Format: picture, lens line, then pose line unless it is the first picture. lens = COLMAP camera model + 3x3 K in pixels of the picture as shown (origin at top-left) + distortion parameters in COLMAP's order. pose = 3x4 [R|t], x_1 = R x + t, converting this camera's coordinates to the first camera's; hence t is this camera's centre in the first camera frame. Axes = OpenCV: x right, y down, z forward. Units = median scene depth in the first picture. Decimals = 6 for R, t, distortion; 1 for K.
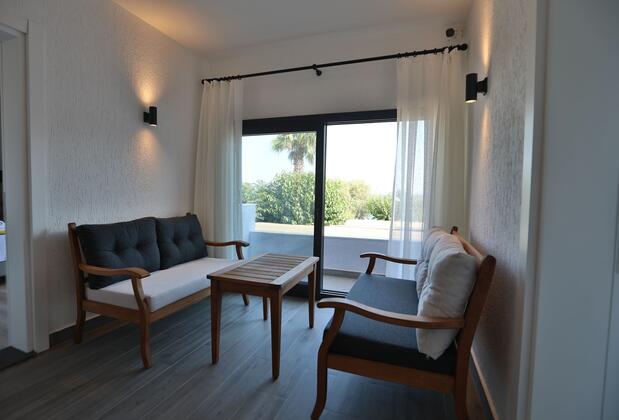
lens RADIAL K [[303.4, 0, 301.7], [0, 303.4, 206.4], [0, 0, 1]] dist [-0.056949, 0.022155]
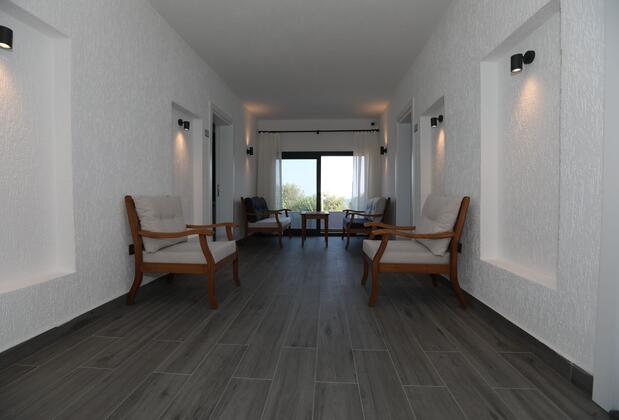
lens RADIAL K [[303.4, 0, 301.7], [0, 303.4, 206.4], [0, 0, 1]] dist [-0.056949, 0.022155]
pose [[0.959187, -0.030698, 0.281100, -0.778995], [0.036150, 0.999245, -0.014228, 0.145255], [-0.280451, 0.023809, 0.959573, -1.218707]]
